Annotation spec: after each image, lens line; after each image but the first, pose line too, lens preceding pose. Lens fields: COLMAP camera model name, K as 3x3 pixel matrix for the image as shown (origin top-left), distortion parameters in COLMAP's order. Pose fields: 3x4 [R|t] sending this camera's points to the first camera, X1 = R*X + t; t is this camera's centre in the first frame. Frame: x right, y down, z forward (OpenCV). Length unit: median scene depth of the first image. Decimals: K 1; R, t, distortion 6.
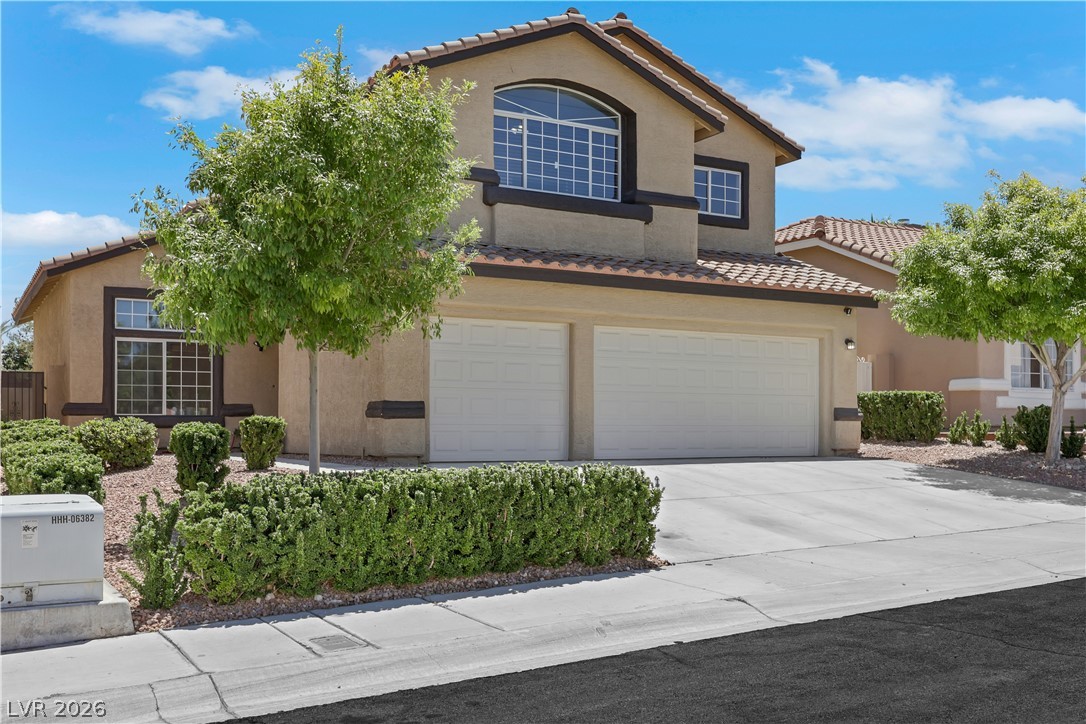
lens RADIAL K [[1044.6, 0, 568.0], [0, 1044.6, 412.3], [0, 0, 1]] dist [-0.001416, -0.001412]
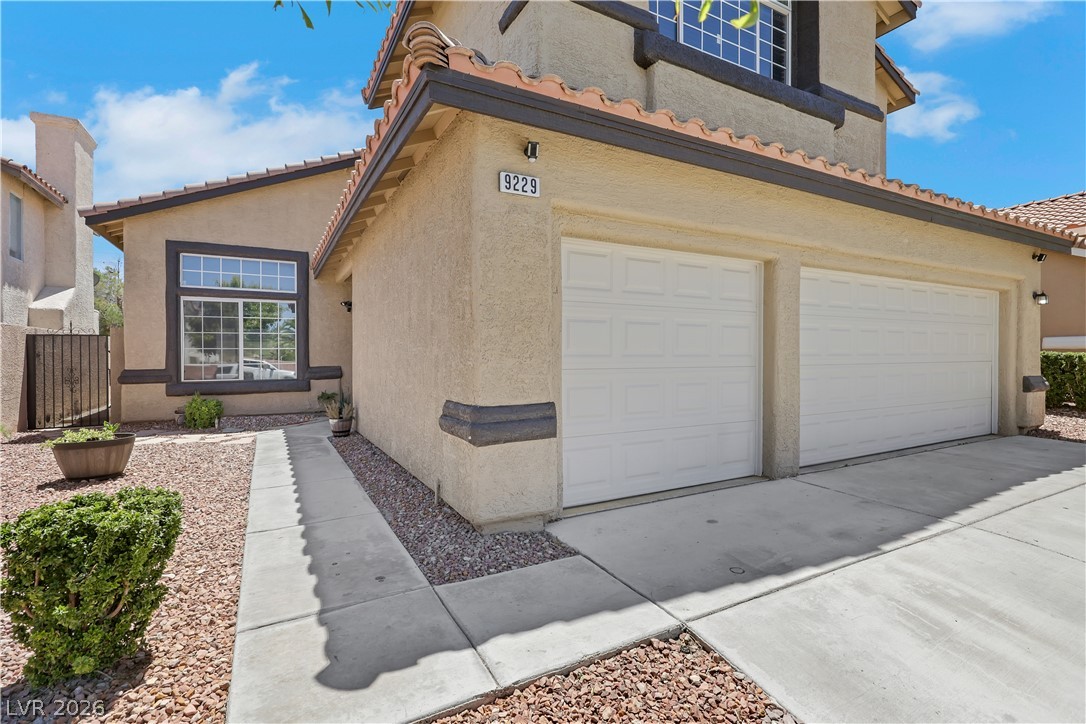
lens RADIAL K [[508.9, 0, 542.7], [0, 508.9, 357.4], [0, 0, 1]] dist [0.000599, 0.000093]
pose [[0.999084, -0.001348, -0.042780, -0.112952], [0.002316, 0.999742, 0.022582, -0.031772], [0.042739, -0.022660, 0.998829, 0.643996]]
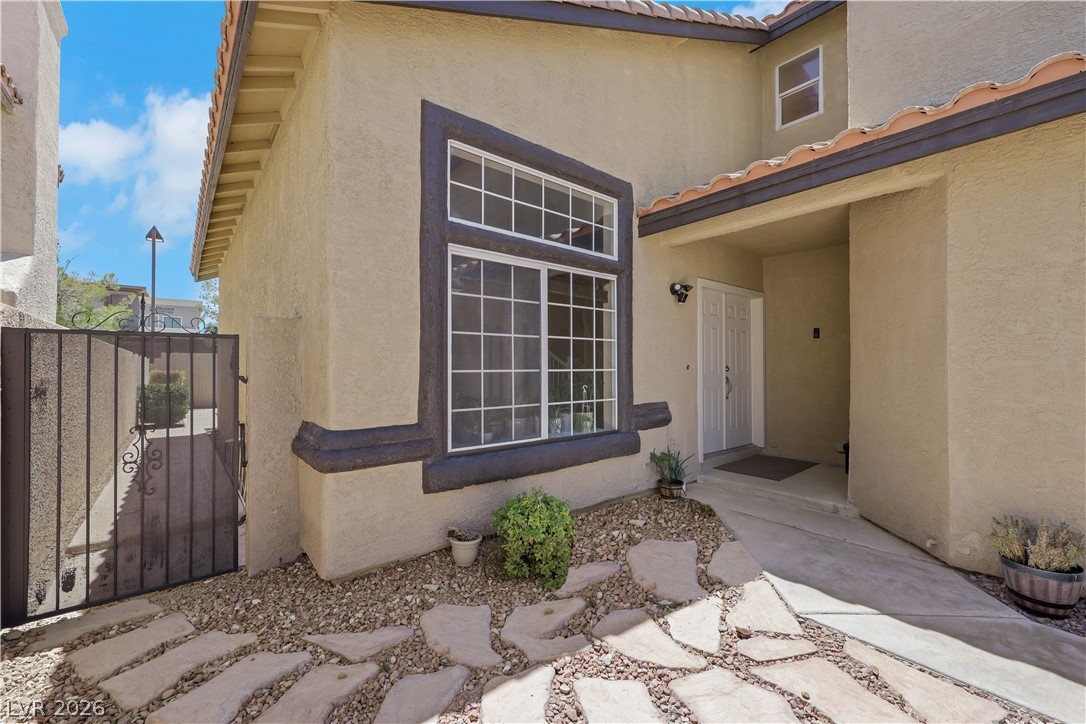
lens RADIAL K [[446.2, 0, 543.0], [0, 446.2, 362.0], [0, 0, 1]] dist [0.000744, -0.000014]
pose [[0.989340, 0.002661, 0.145600, -0.478374], [-0.003071, 0.999992, 0.002591, -0.034317], [-0.145592, -0.003011, 0.989340, 0.947079]]
